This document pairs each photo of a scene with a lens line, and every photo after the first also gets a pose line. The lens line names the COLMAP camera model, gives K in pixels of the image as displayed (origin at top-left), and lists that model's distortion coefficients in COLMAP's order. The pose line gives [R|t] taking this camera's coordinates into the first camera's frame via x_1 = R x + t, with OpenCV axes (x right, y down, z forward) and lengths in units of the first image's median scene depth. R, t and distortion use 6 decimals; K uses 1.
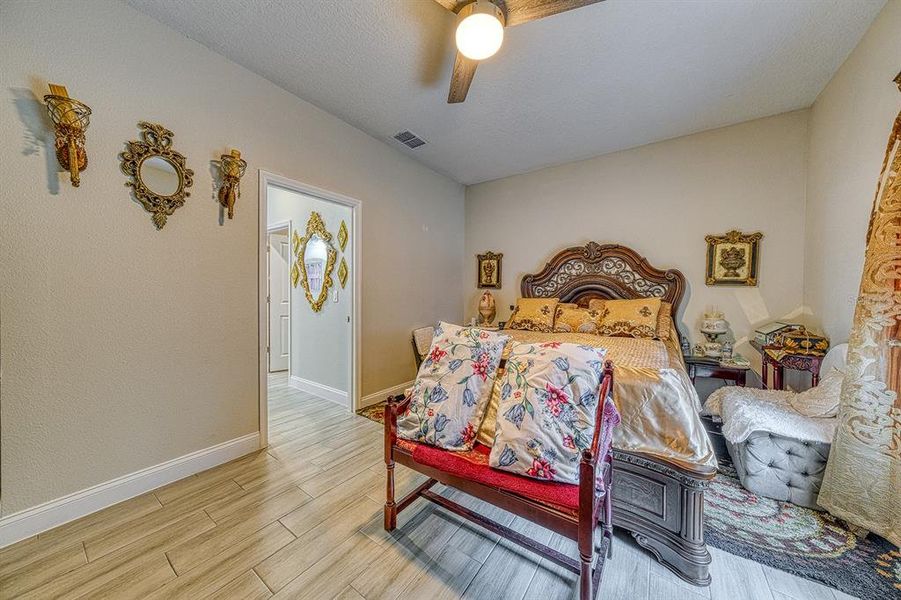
lens RADIAL K [[306.2, 0, 452.1], [0, 306.2, 297.7], [0, 0, 1]] dist [-0.002383, -0.000042]
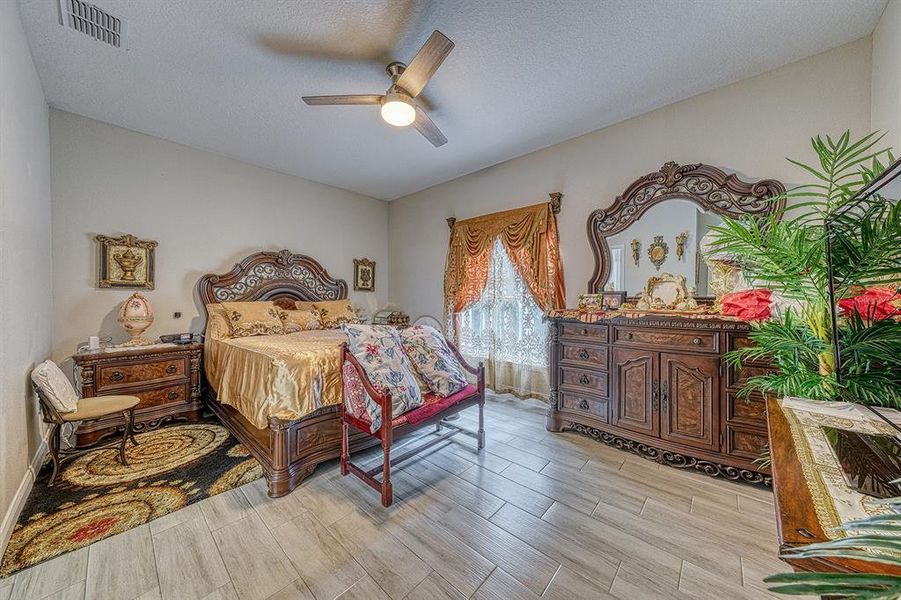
lens RADIAL K [[306.2, 0, 450.5], [0, 306.2, 298.5], [0, 0, 1]] dist [-0.002383, -0.000042]
pose [[0.120310, -0.012099, 0.992663, -0.623228], [0.016026, 0.999819, 0.010244, -0.008003], [-0.992607, 0.014676, 0.120482, 0.300758]]
